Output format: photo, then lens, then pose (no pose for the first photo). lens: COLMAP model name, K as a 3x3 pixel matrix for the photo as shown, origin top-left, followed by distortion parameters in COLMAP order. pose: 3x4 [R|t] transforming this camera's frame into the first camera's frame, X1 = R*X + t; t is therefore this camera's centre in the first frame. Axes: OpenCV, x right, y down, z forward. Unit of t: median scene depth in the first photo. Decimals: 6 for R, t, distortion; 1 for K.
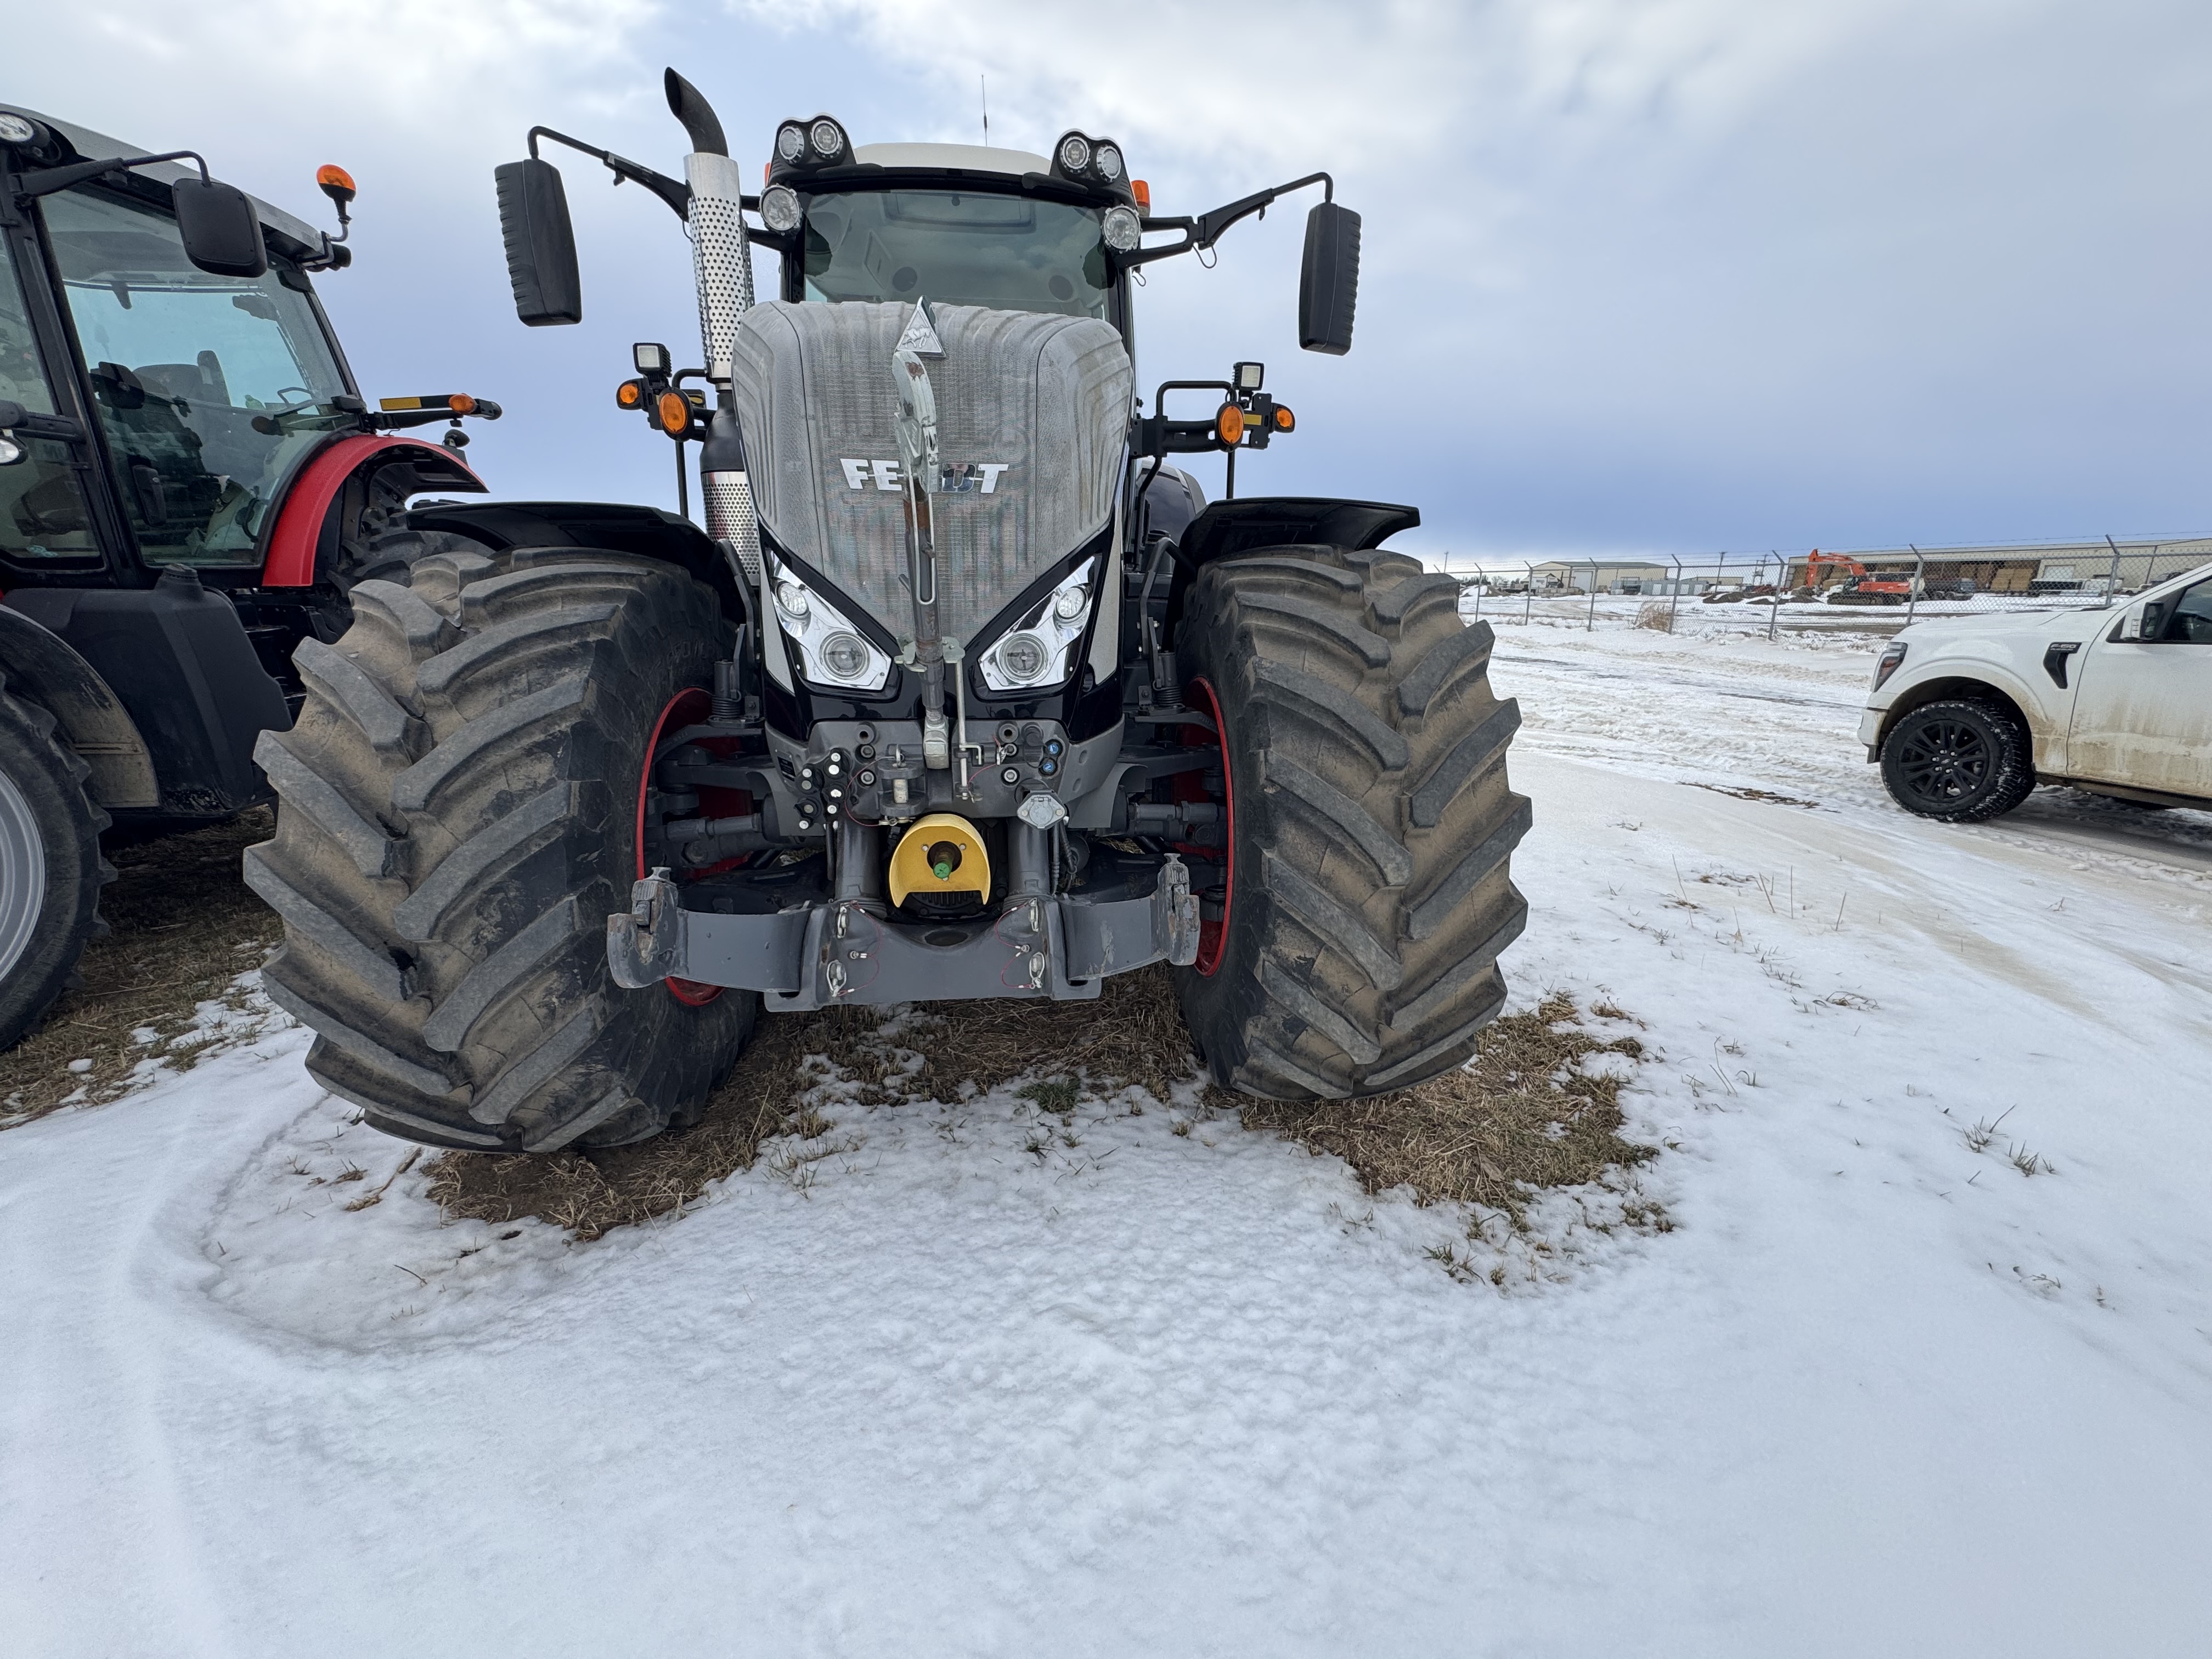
lens RADIAL K [[881.6, 0, 1103.1], [0, 881.6, 828.2], [0, 0, 1]] dist [-0.004225, 0.000783]
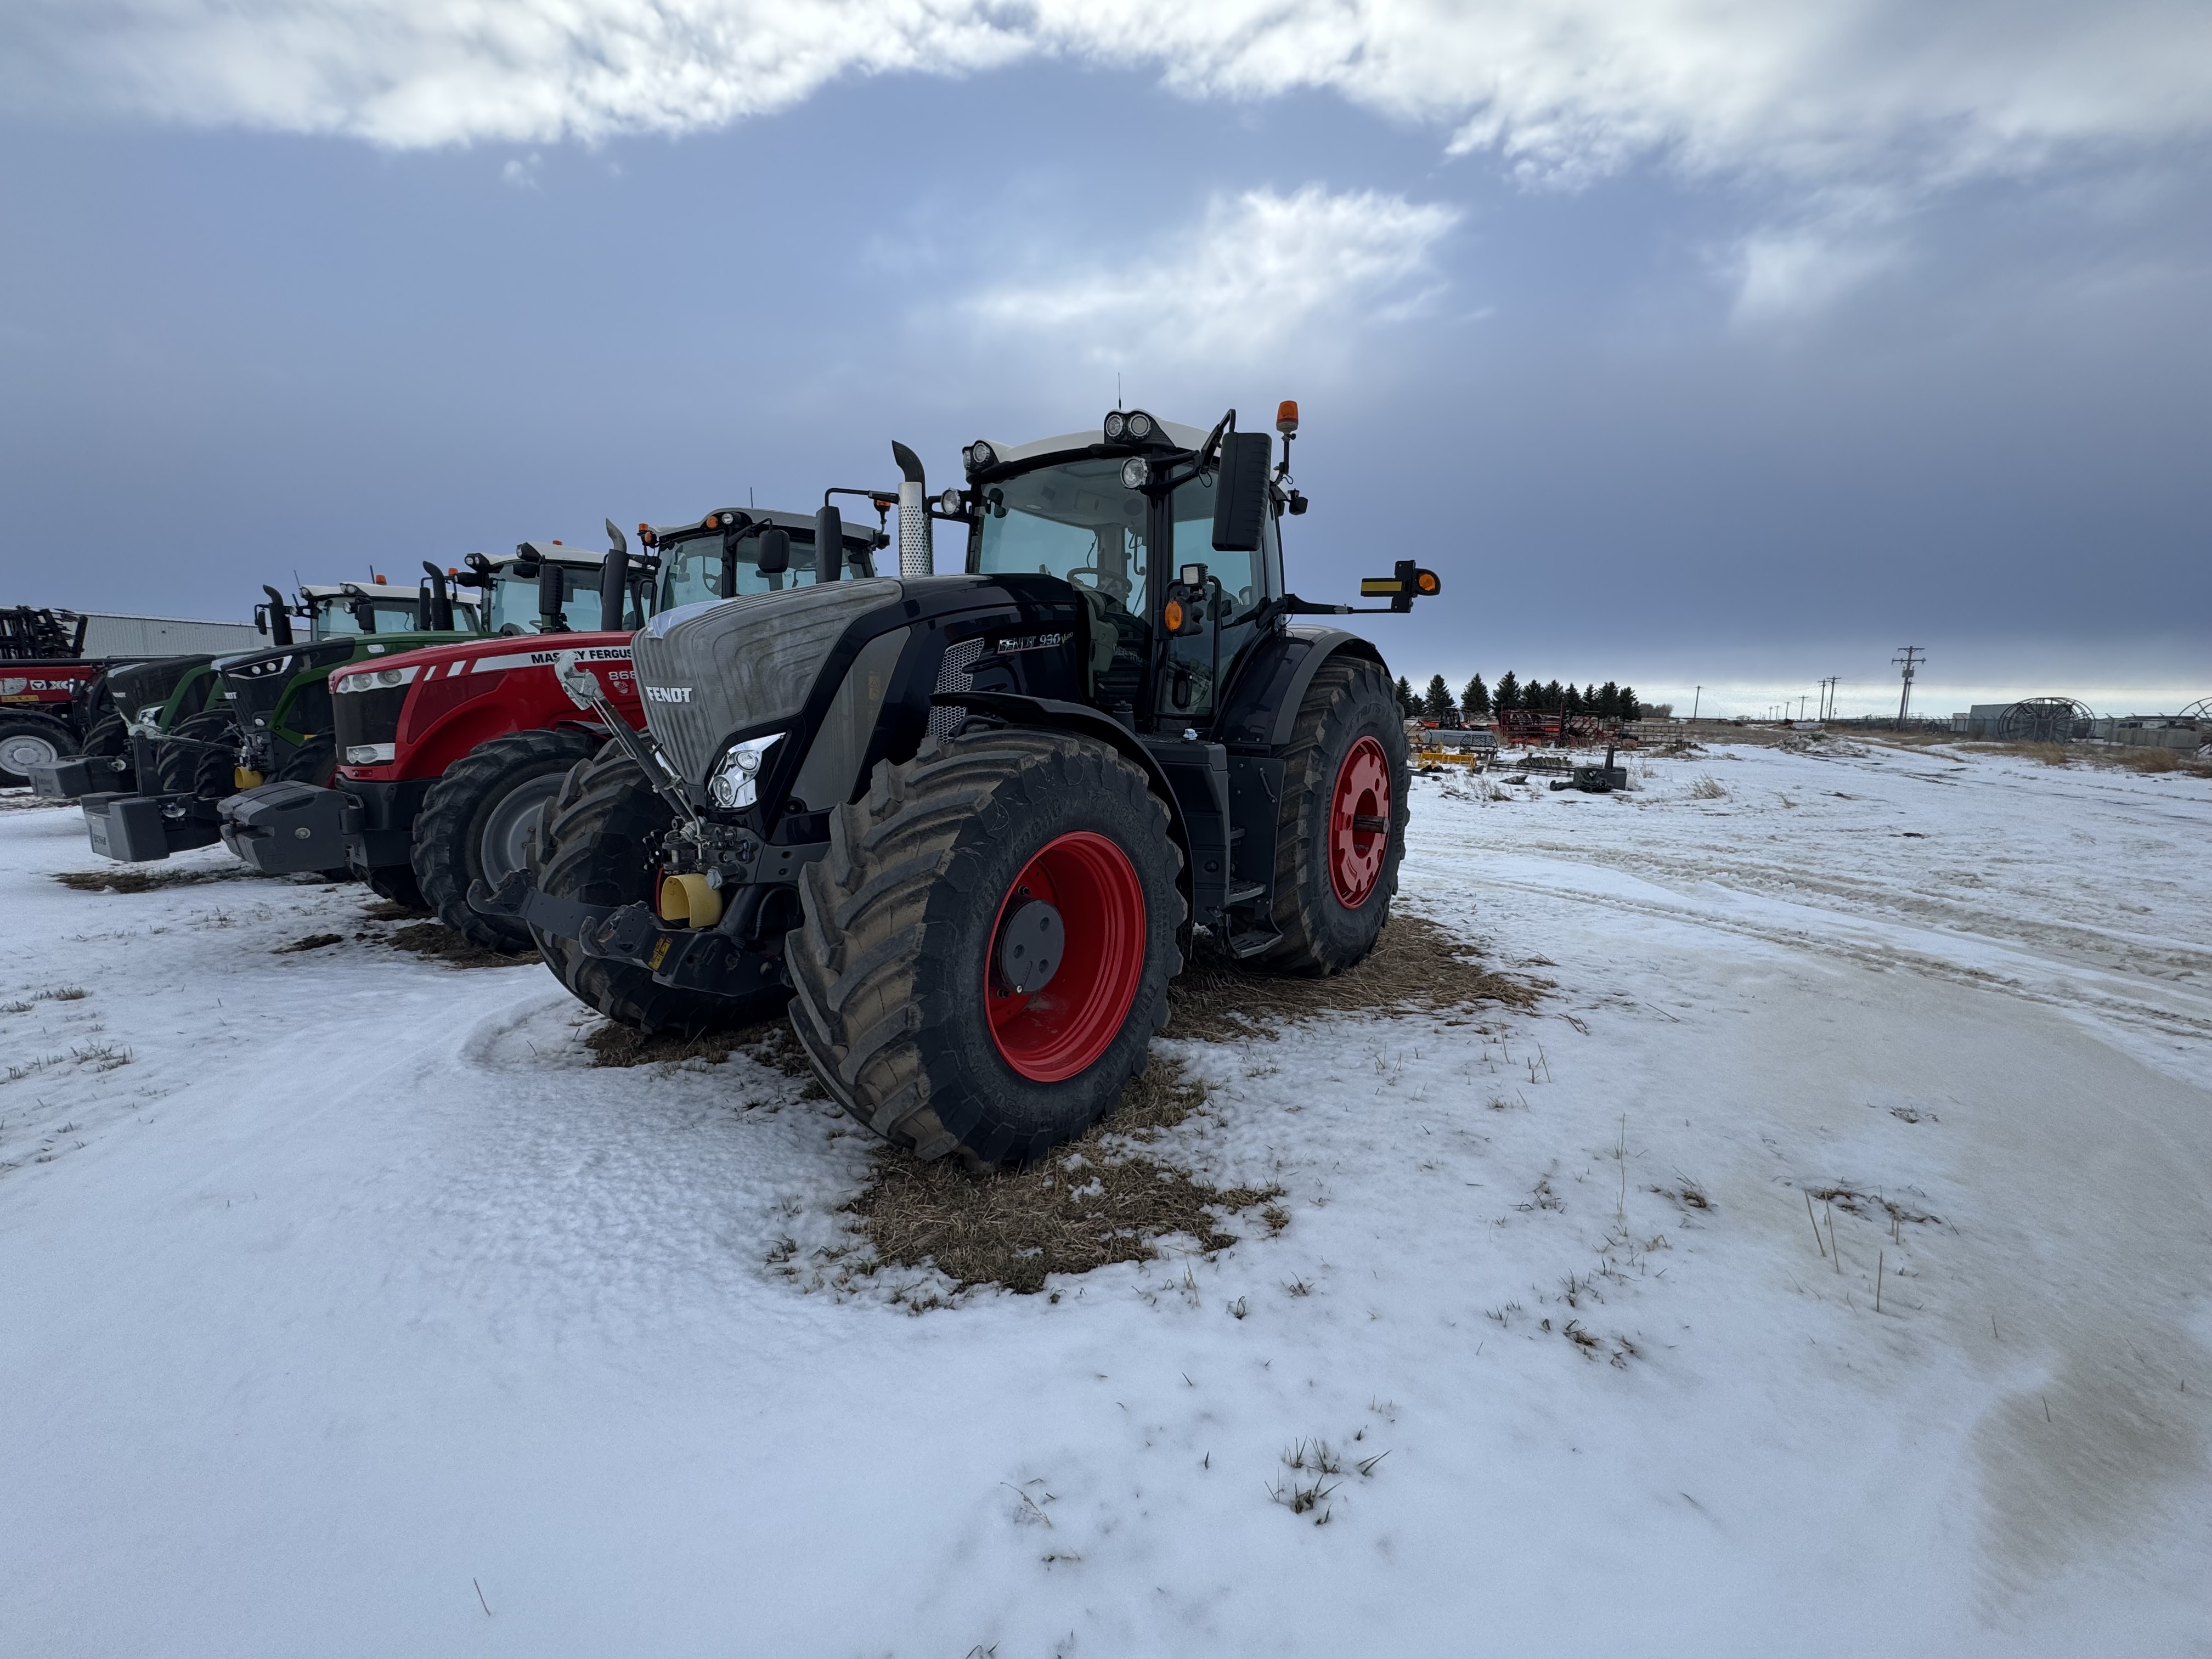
lens RADIAL K [[881.6, 0, 1103.7], [0, 881.6, 826.4], [0, 0, 1]] dist [-0.004225, 0.000783]
pose [[0.739337, 0.101198, -0.665688, 0.911970], [-0.194584, 0.978571, -0.067349, -0.085171], [0.644607, 0.179326, 0.743185, 0.112857]]
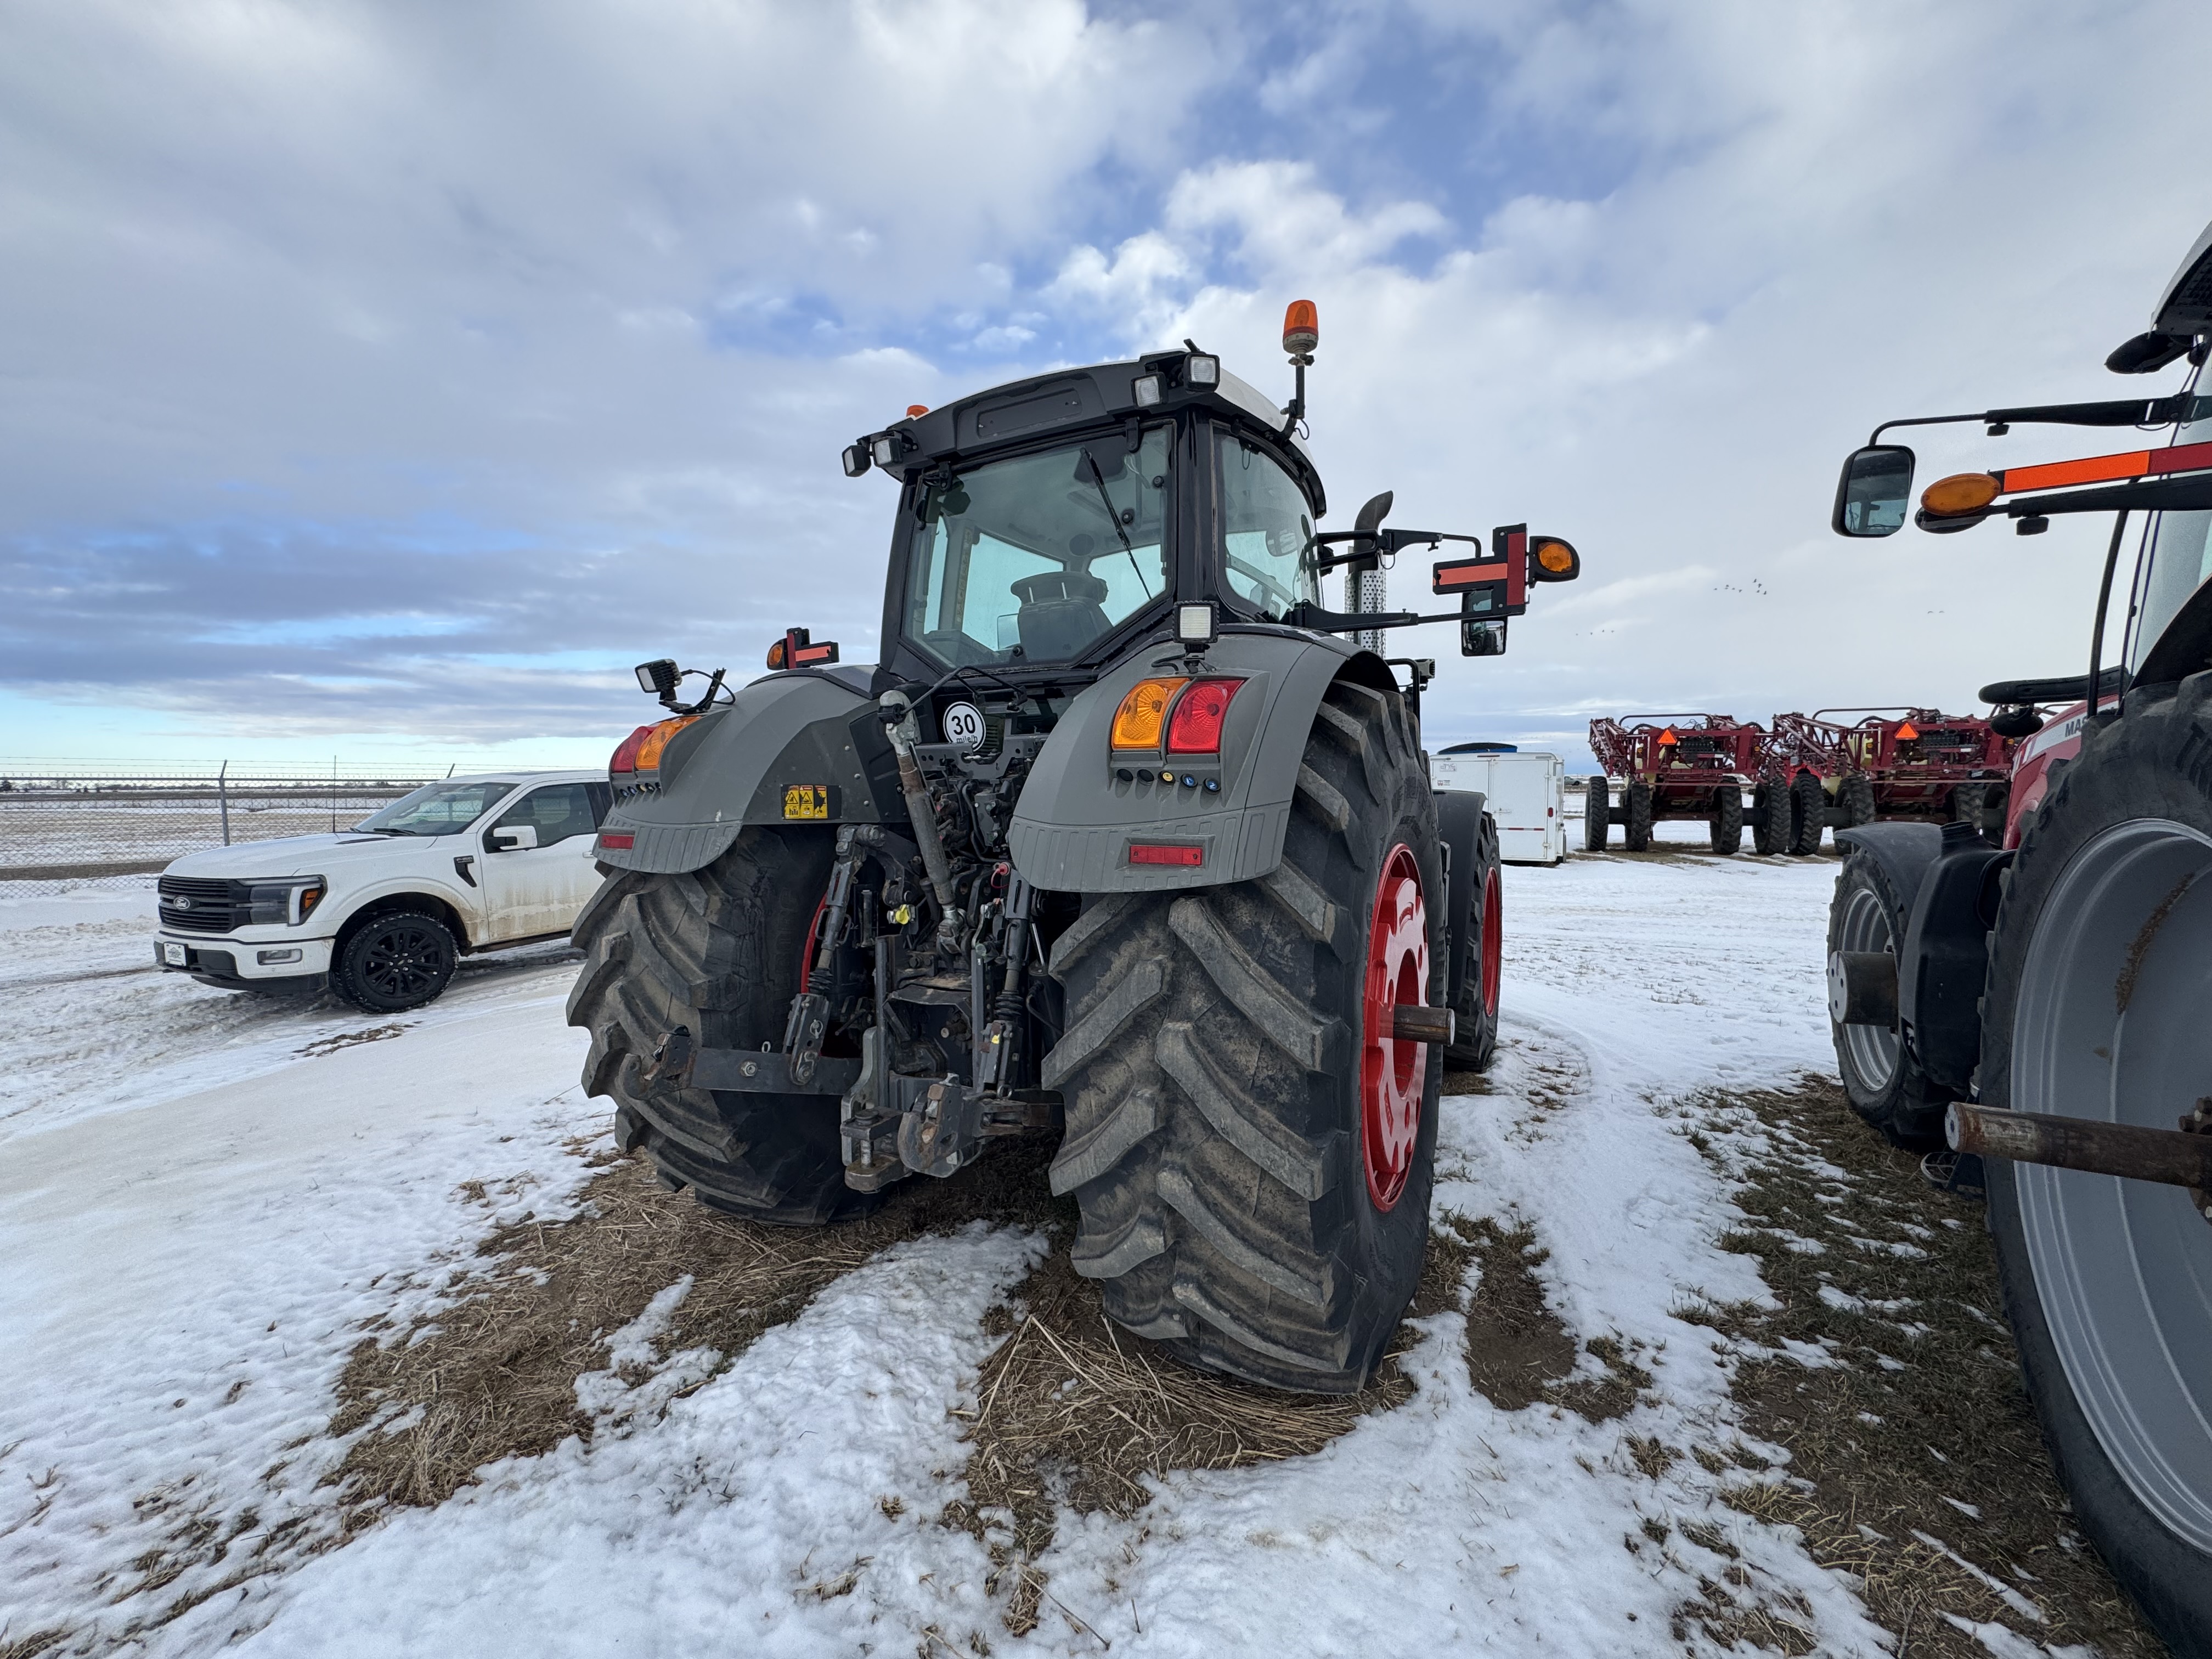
lens RADIAL K [[881.6, 0, 1101.2], [0, 881.6, 836.0], [0, 0, 1]] dist [-0.004225, 0.000783]
pose [[-0.819957, -0.028257, 0.571727, -0.849332], [0.159089, 0.948184, 0.275025, -0.708948], [-0.549873, 0.316464, -0.772975, 2.295147]]
